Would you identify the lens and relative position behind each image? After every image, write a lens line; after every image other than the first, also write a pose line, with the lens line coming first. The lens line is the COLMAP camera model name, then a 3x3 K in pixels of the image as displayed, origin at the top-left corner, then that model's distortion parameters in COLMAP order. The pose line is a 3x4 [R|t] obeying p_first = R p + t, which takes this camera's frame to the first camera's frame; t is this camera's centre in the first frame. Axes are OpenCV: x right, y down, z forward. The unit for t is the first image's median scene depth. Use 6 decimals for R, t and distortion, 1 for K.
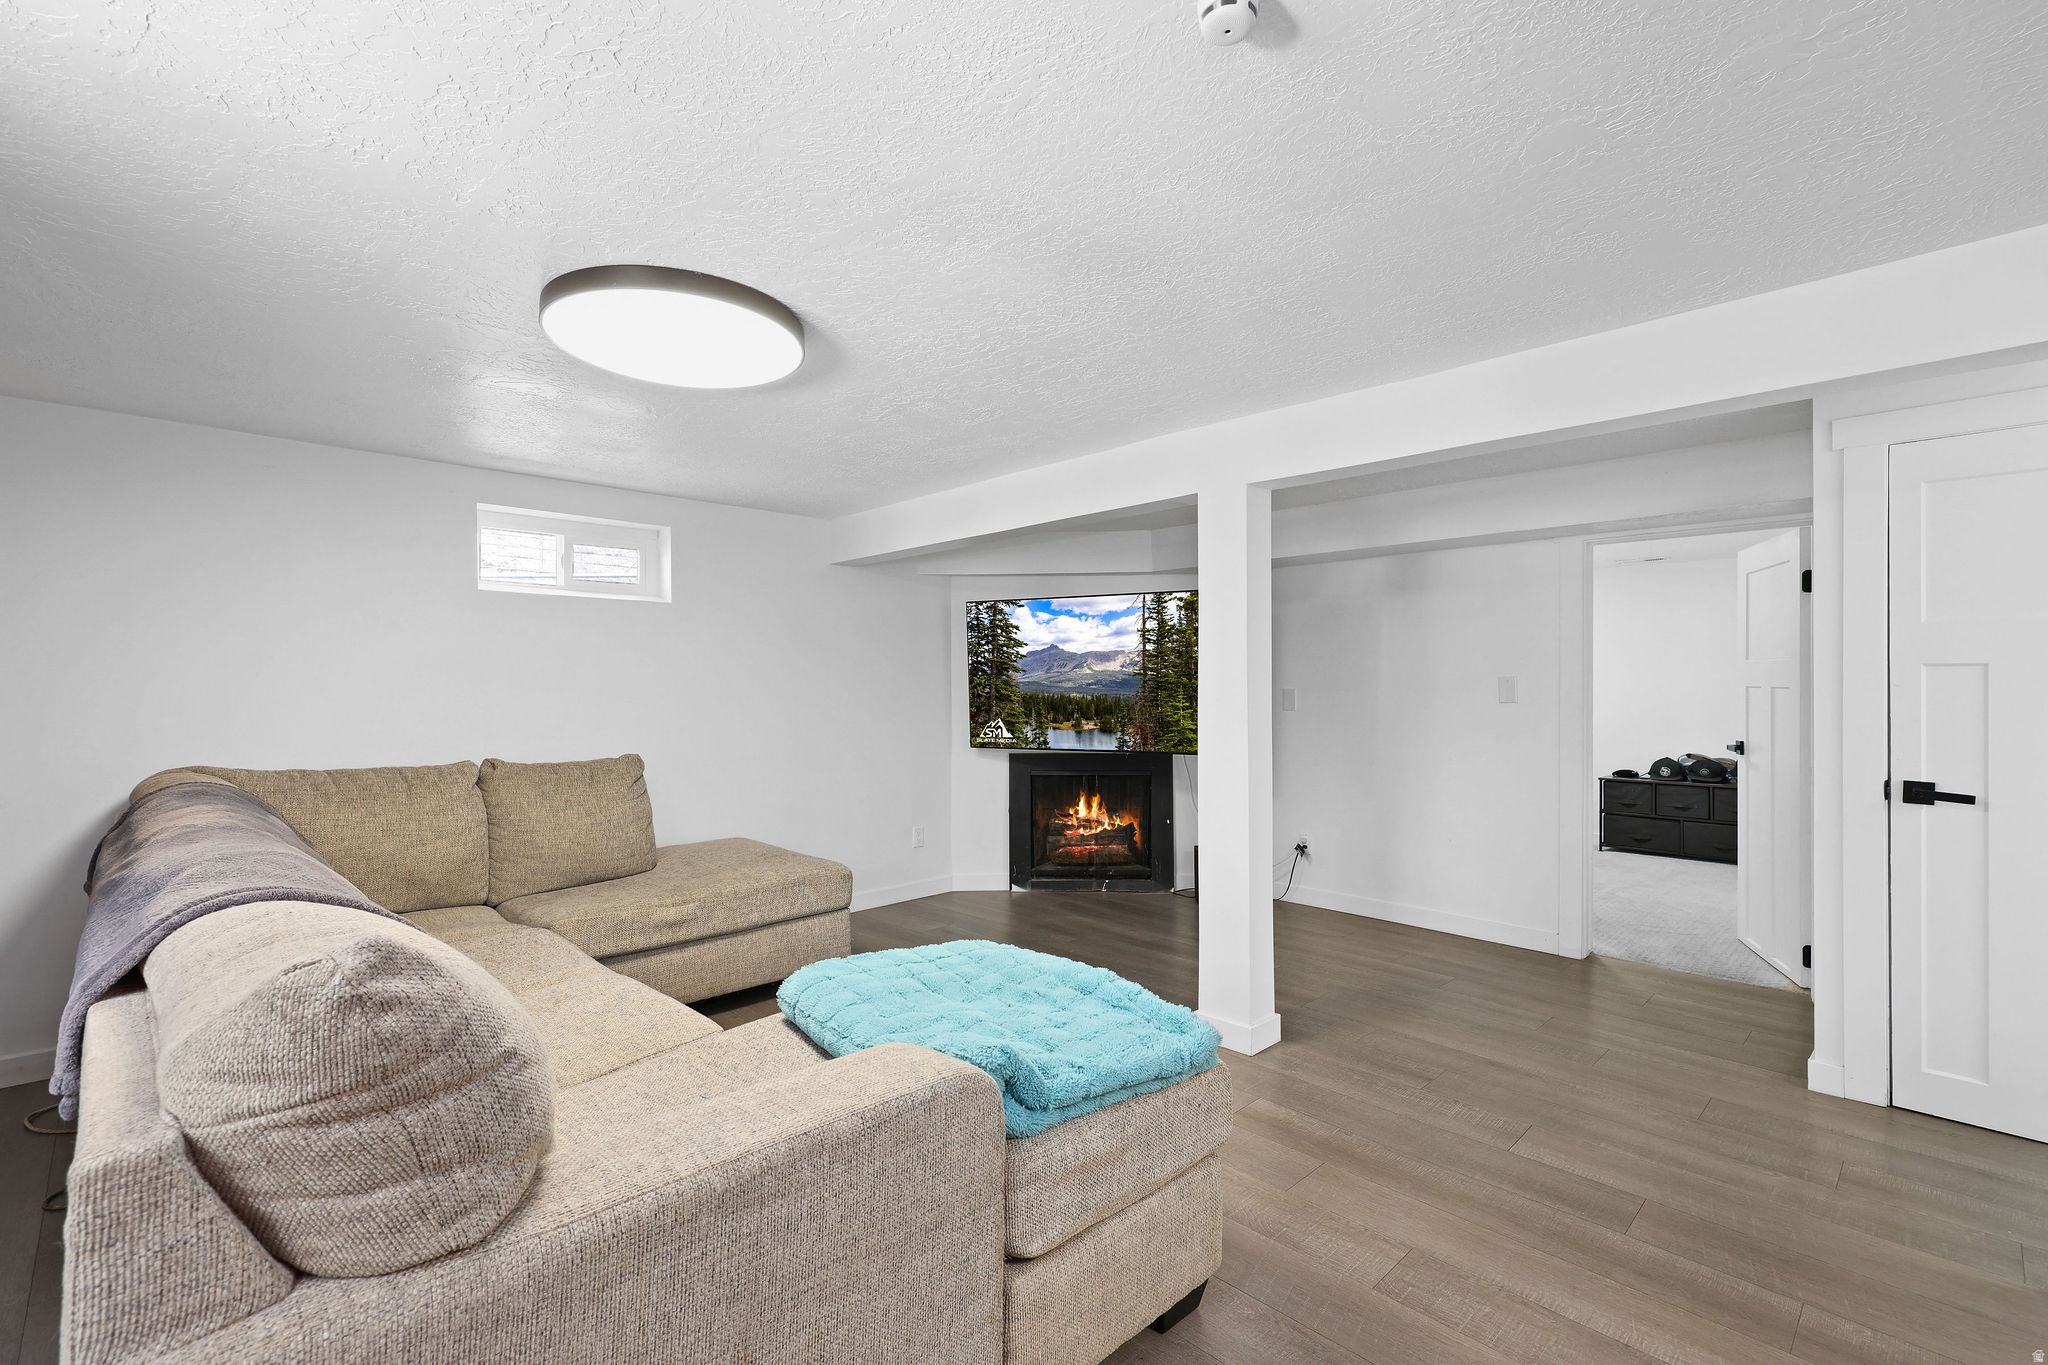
lens RADIAL K [[925.8, 0, 992.3], [0, 925.8, 680.4], [0, 0, 1]] dist [0.001585, 0.000788]
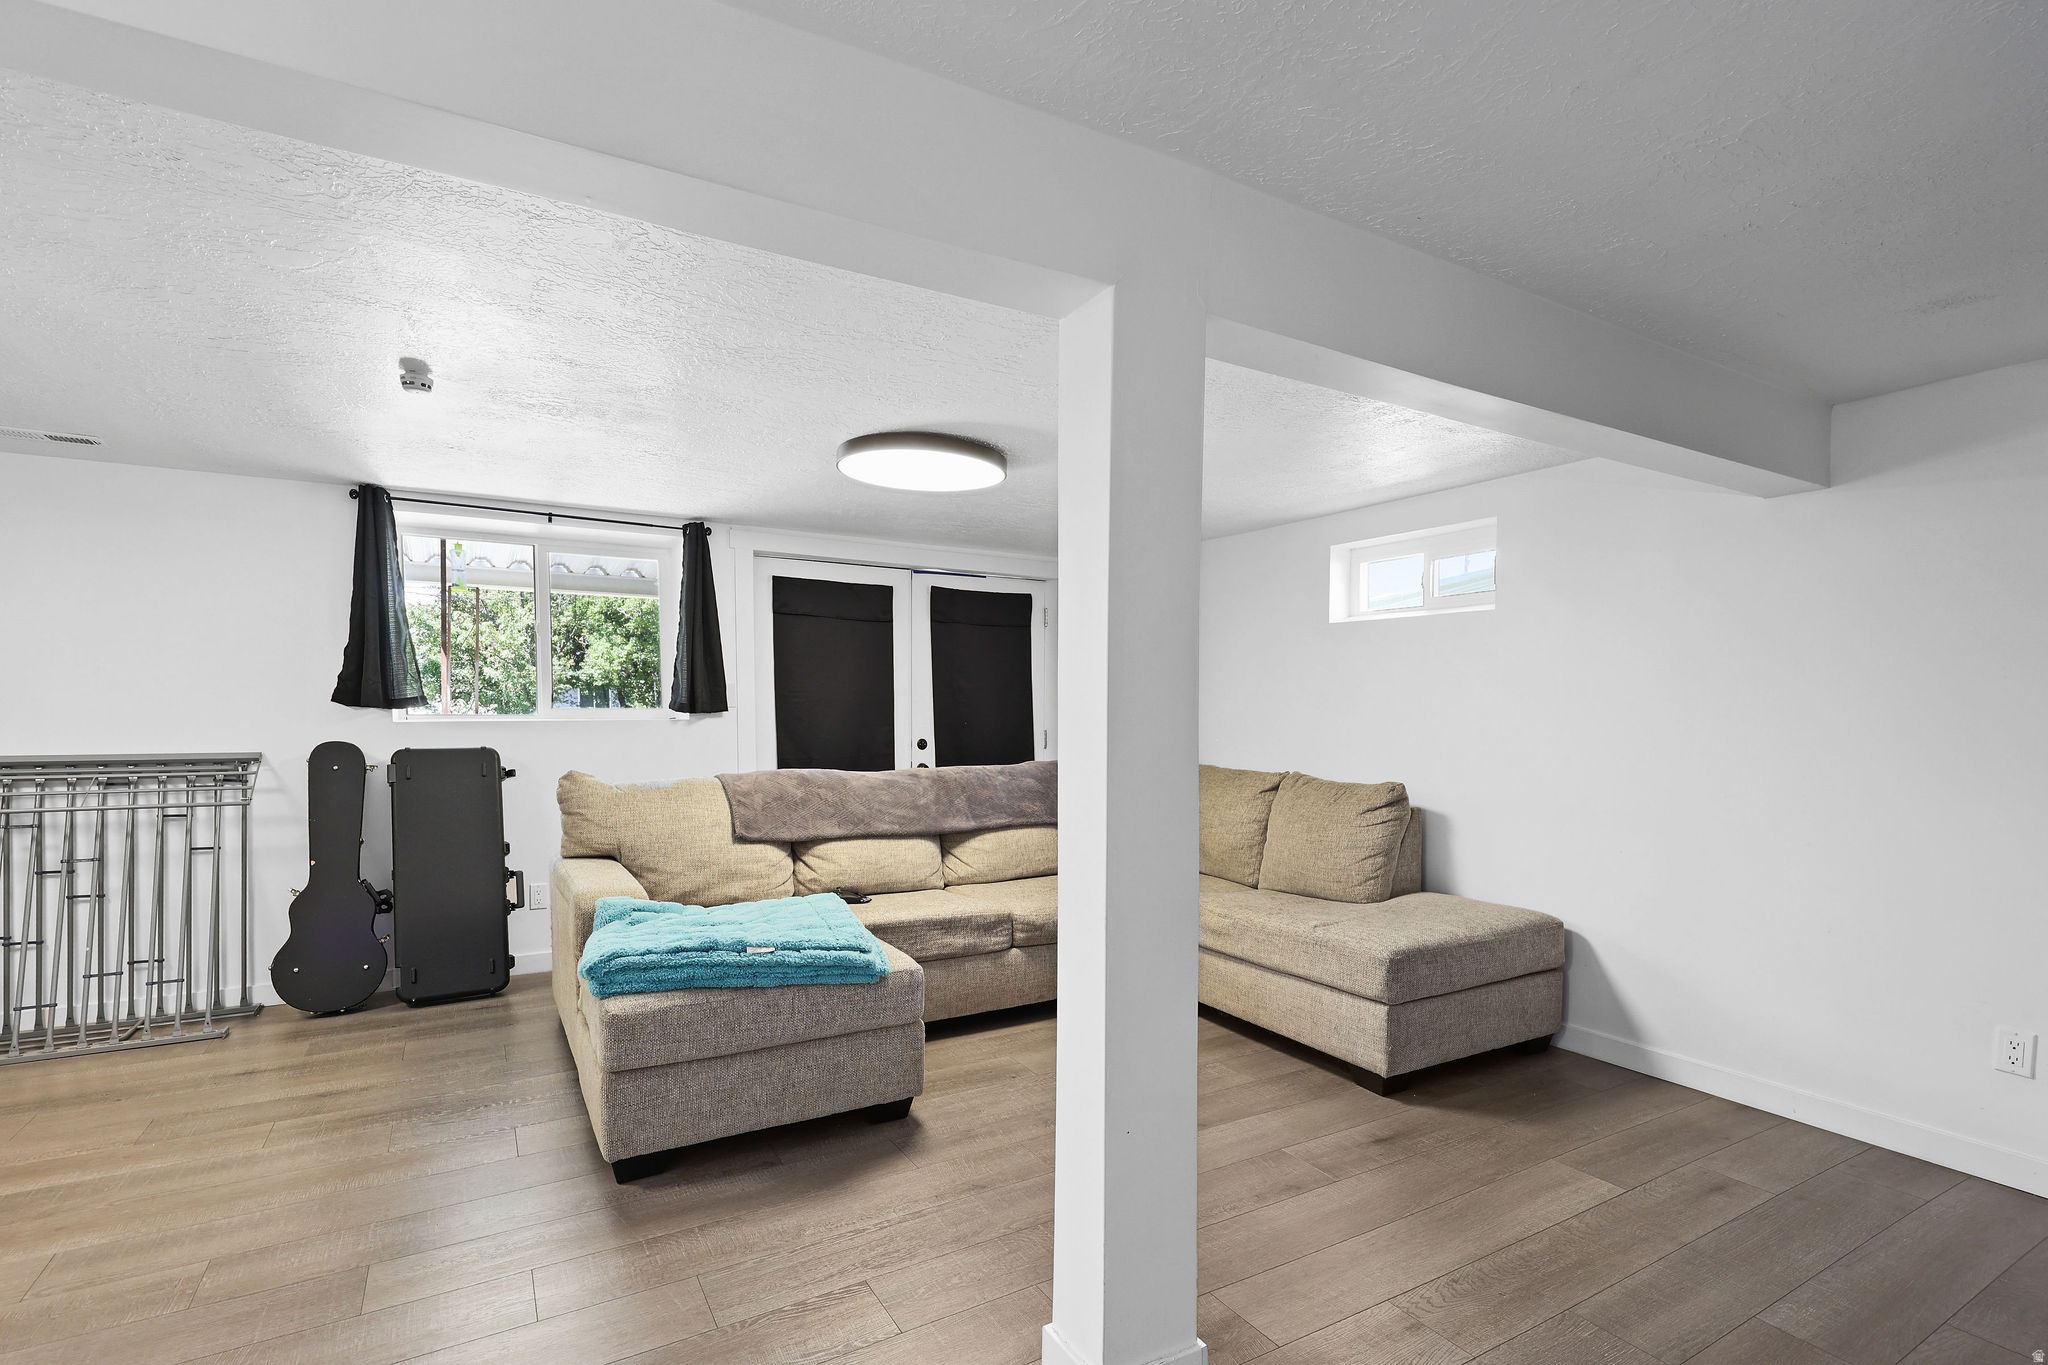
lens RADIAL K [[945.8, 0, 1011.5], [0, 945.8, 679.0], [0, 0, 1]] dist [0.001491, 0.000207]
pose [[-0.235652, -0.019364, -0.971645, 0.700782], [0.000222, 0.999800, -0.019979, -0.004660], [0.971837, -0.004923, -0.235601, 0.934190]]
